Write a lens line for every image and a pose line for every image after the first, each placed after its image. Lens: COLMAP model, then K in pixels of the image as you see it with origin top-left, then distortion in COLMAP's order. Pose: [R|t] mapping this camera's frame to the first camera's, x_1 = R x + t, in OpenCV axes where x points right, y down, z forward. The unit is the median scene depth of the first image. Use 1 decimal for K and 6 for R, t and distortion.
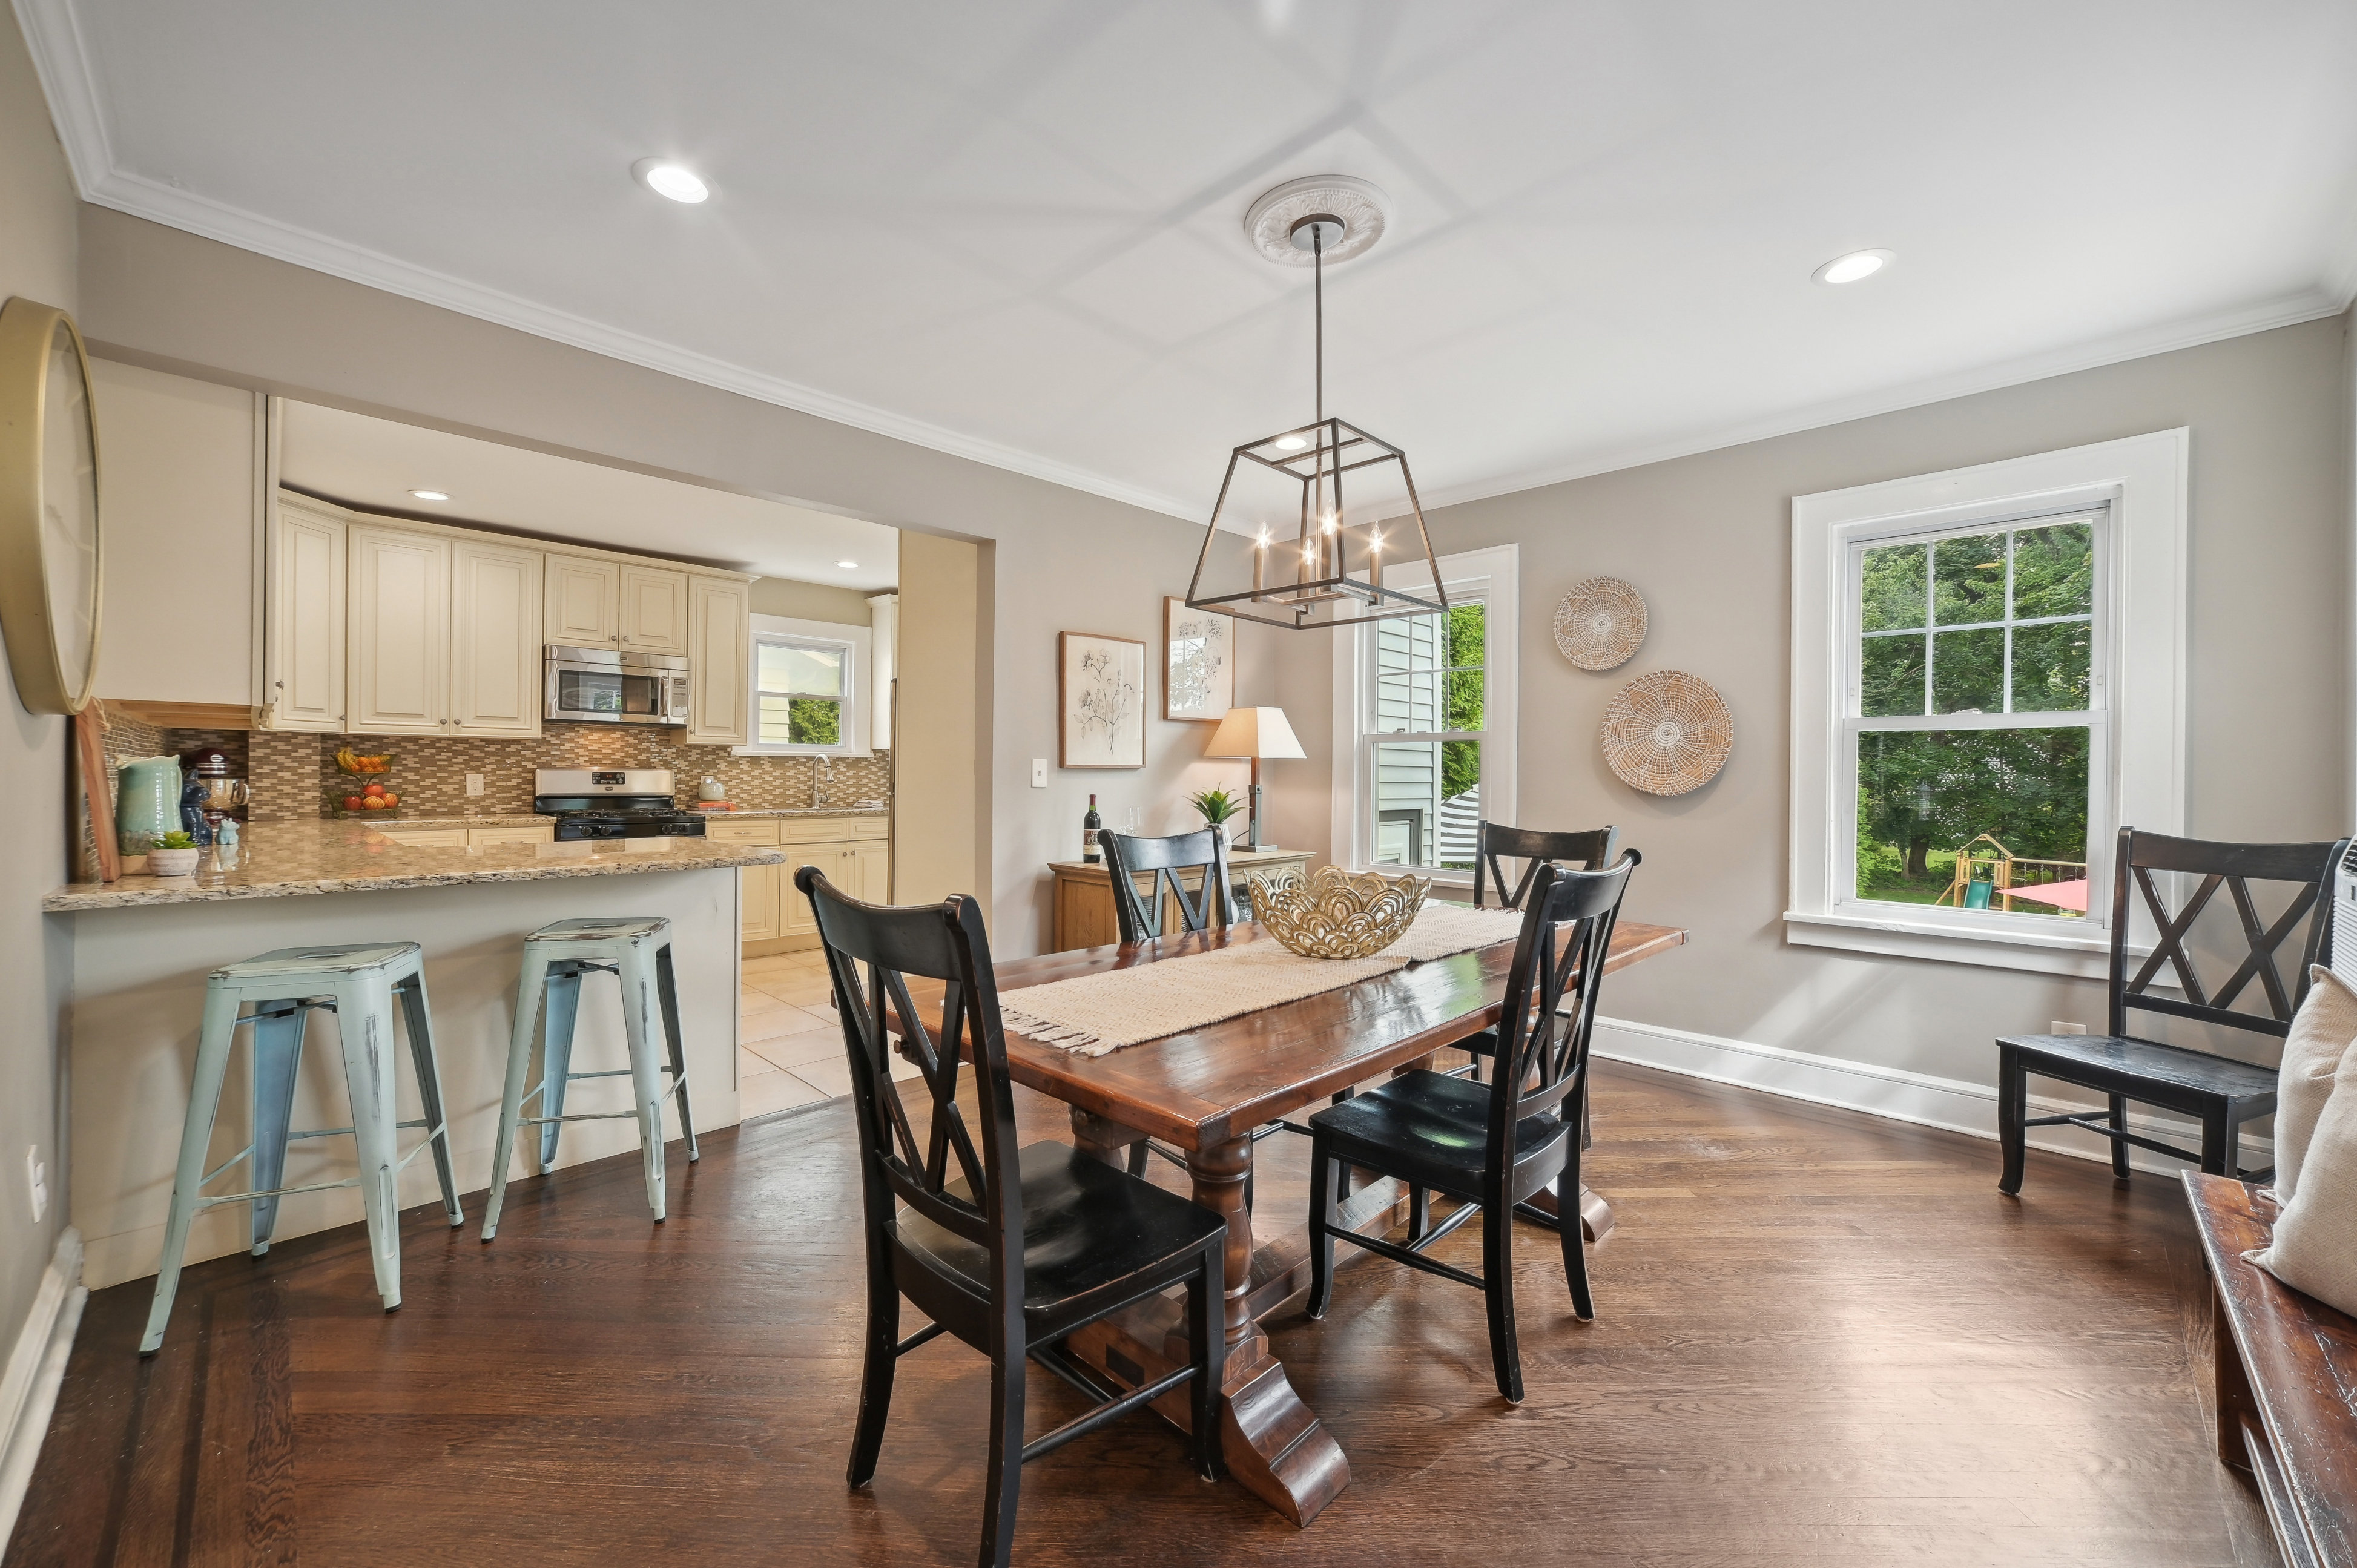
lens RADIAL K [[914.7, 0, 1165.3], [0, 914.7, 771.0], [0, 0, 1]] dist [0.001107, 0.000484]
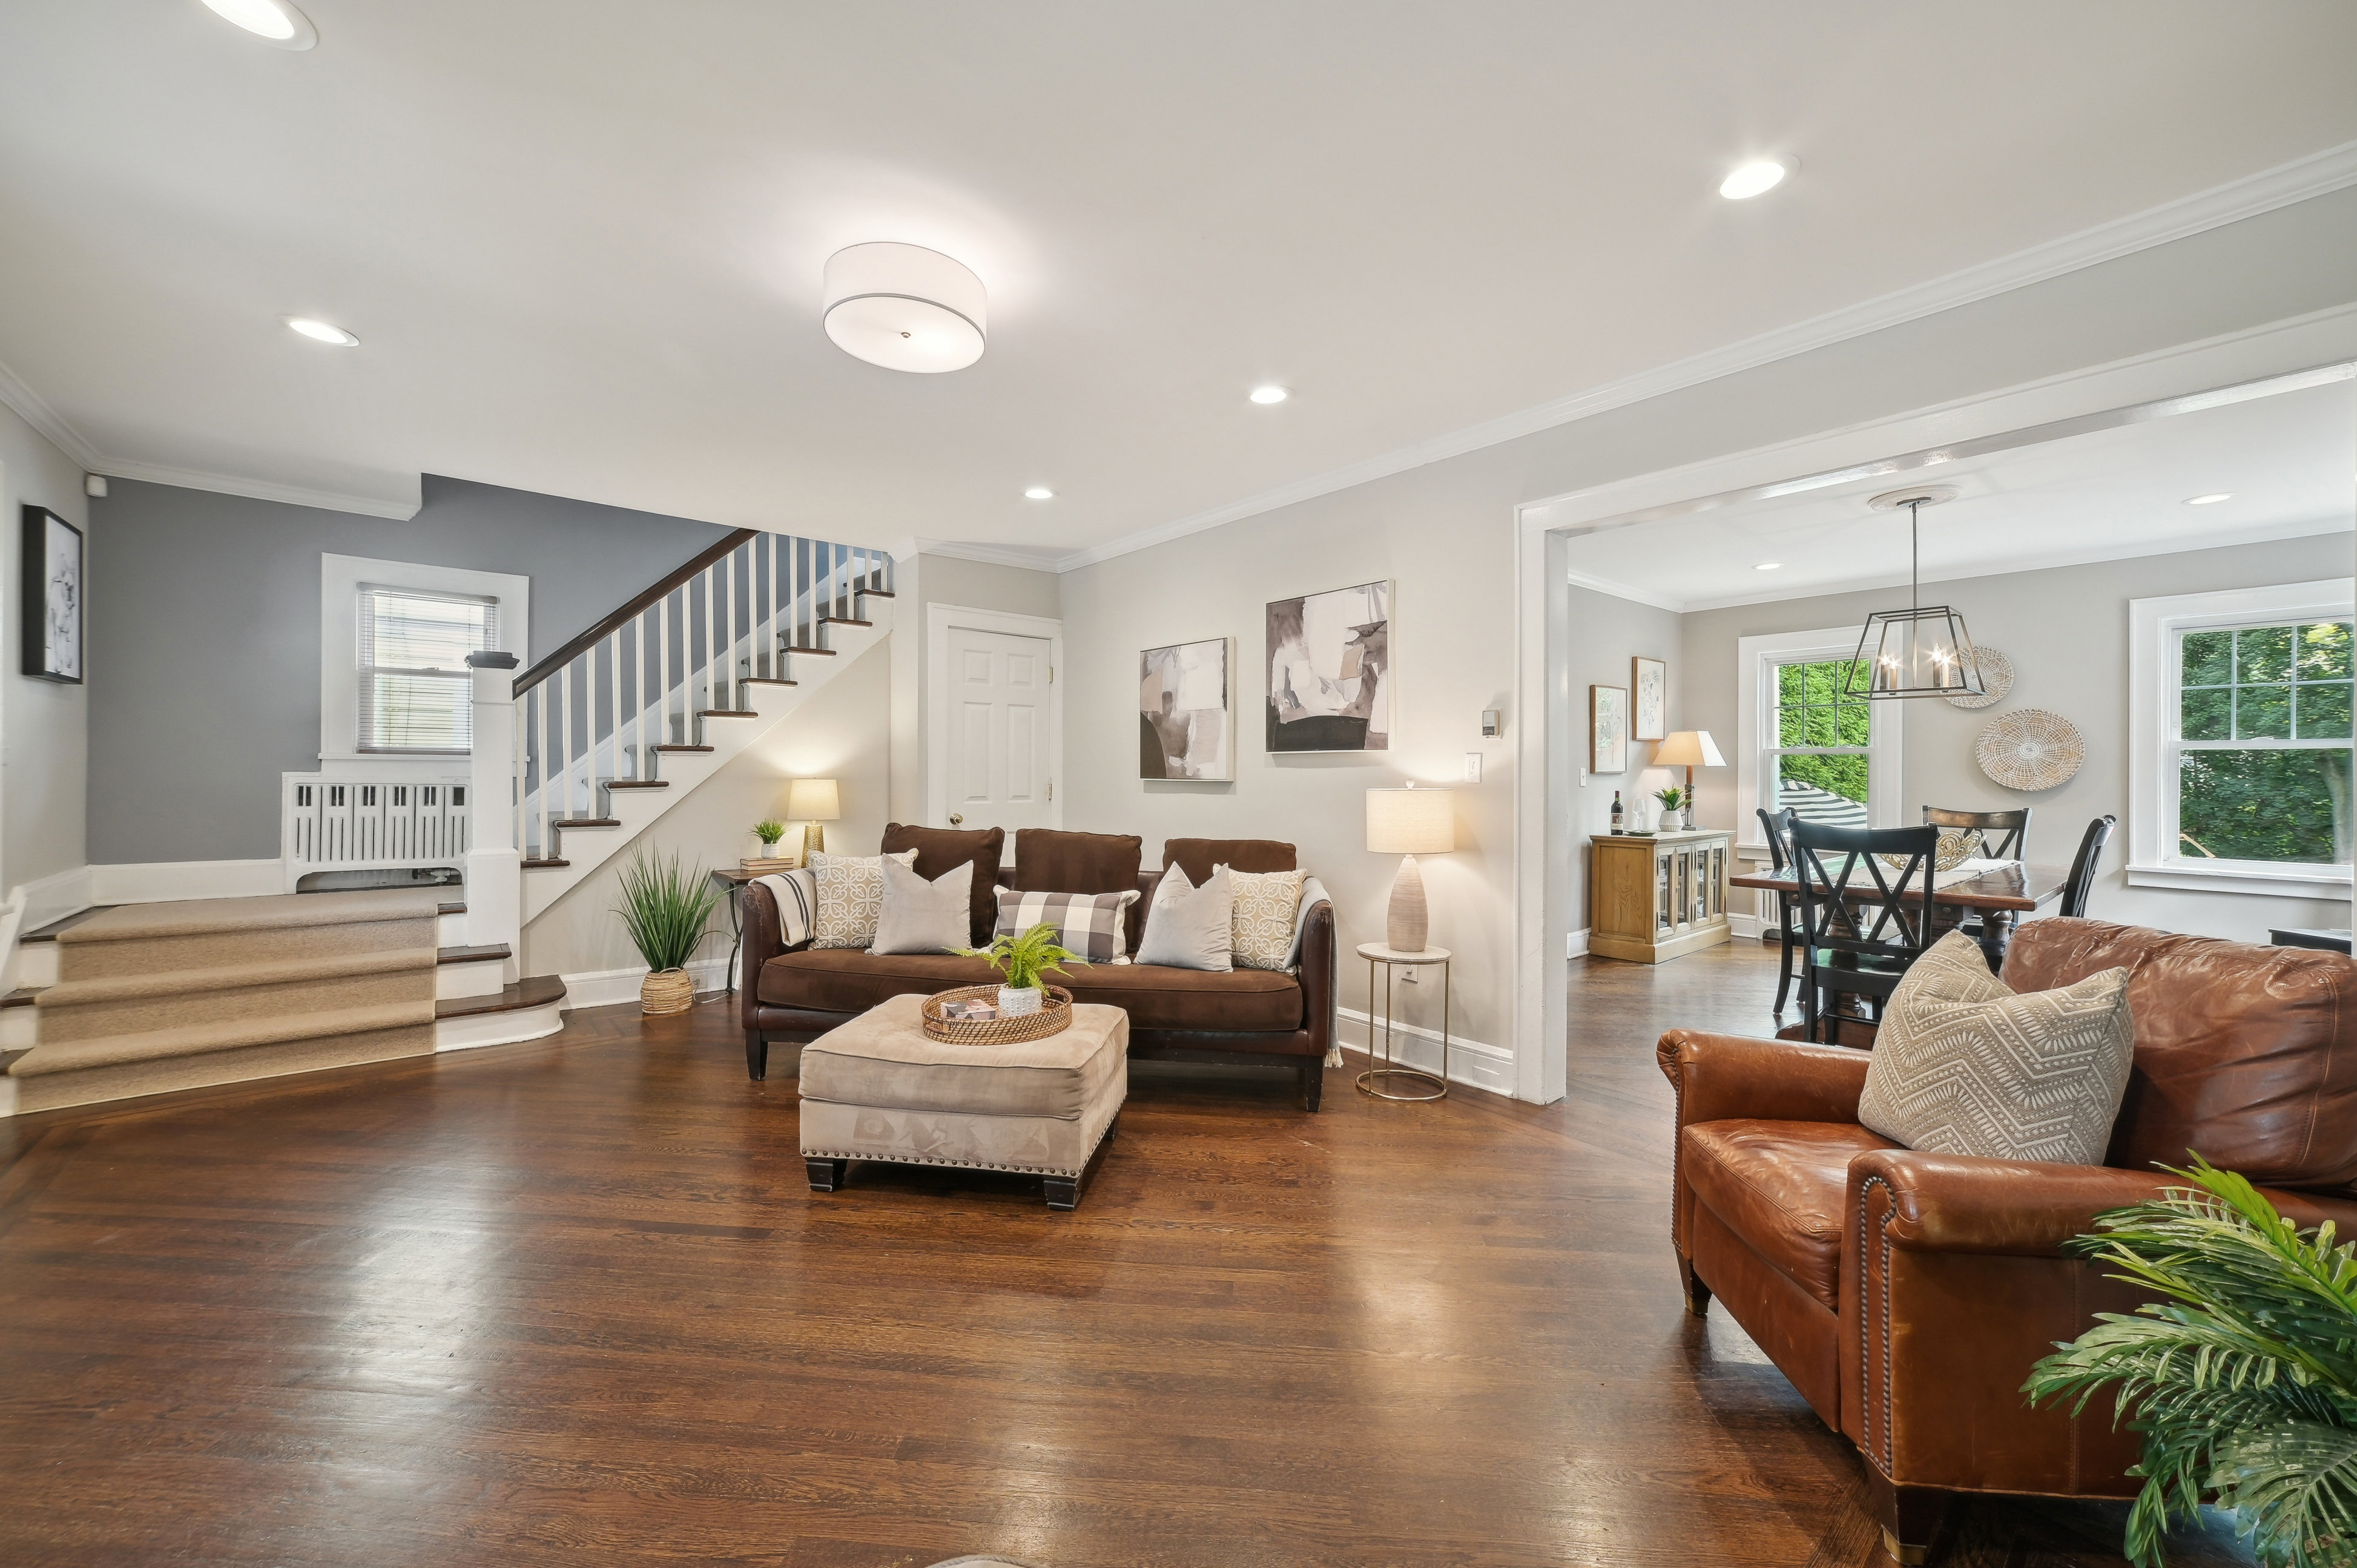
lens RADIAL K [[914.7, 0, 1165.3], [0, 914.7, 771.0], [0, 0, 1]] dist [0.001107, 0.000484]
pose [[0.995279, -0.004217, -0.096963, -0.527375], [0.003978, 0.999989, -0.002662, -0.005723], [0.096973, 0.002264, 0.995284, -0.470833]]
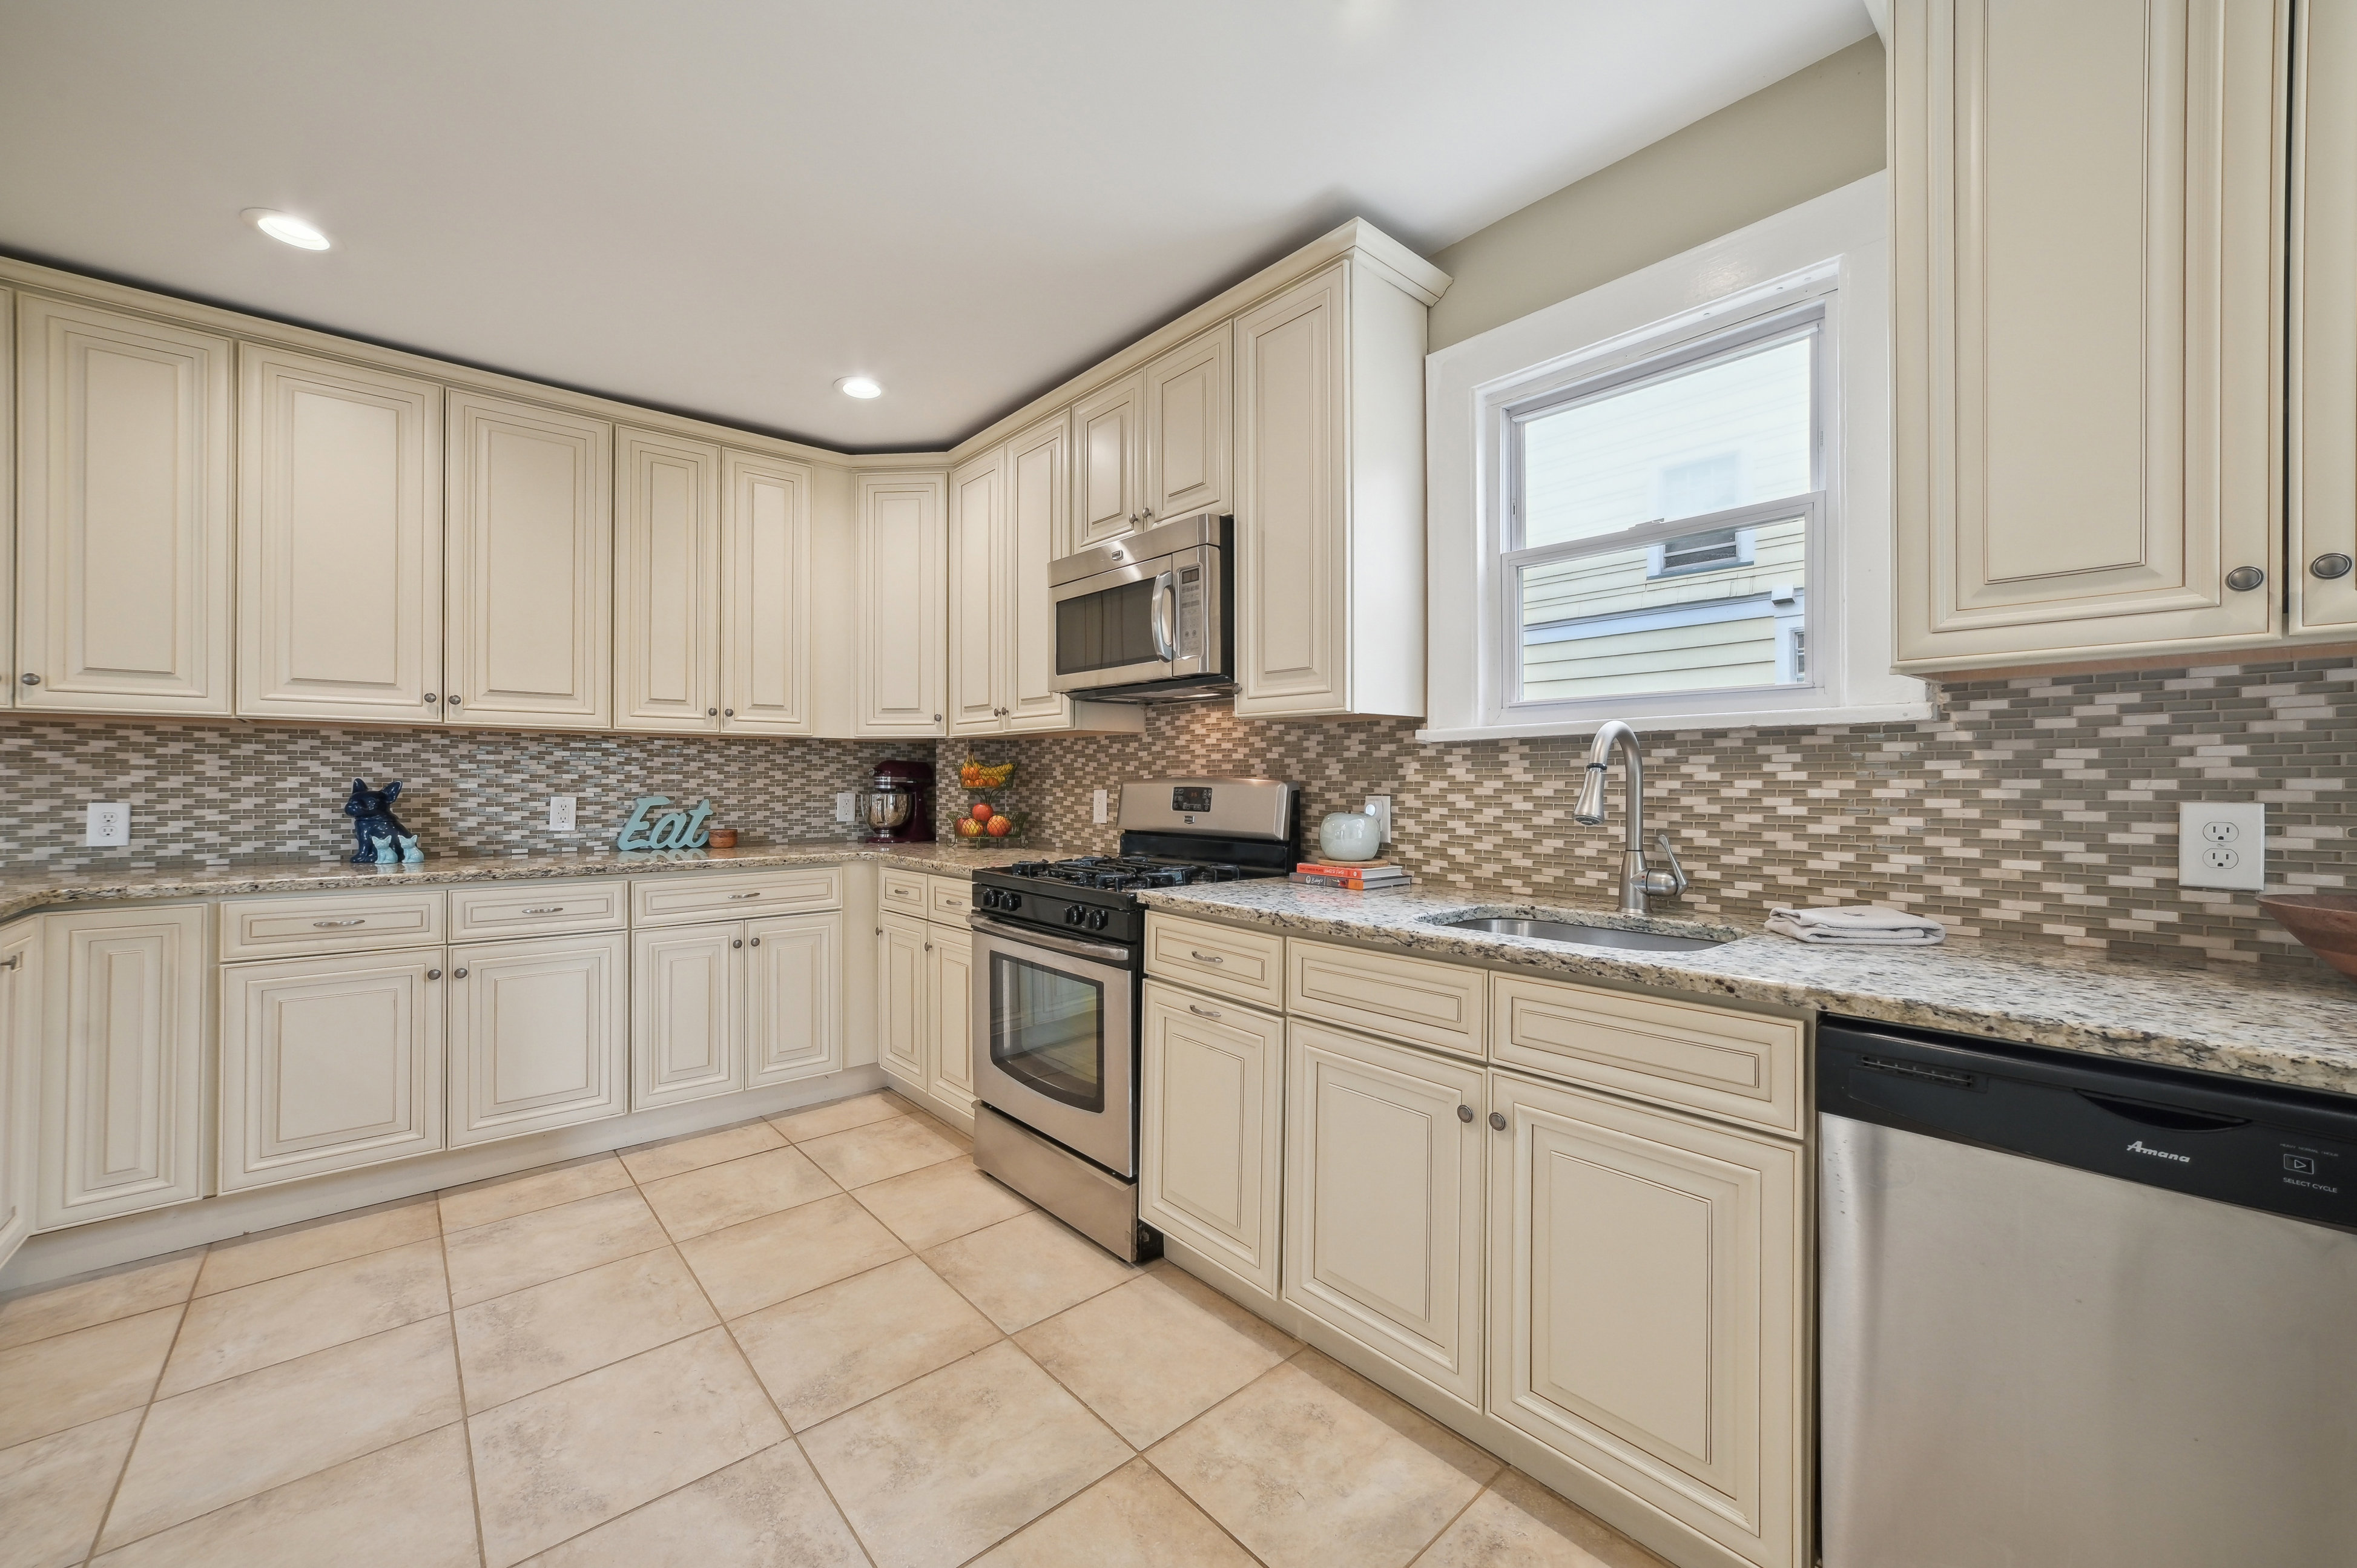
lens RADIAL K [[914.7, 0, 1165.3], [0, 914.7, 771.0], [0, 0, 1]] dist [0.001107, 0.000484]
pose [[-0.075017, -0.021325, -0.996954, -0.112722], [-0.002269, 0.999772, -0.021215, 0.003549], [0.997180, 0.000670, -0.075049, 1.107188]]
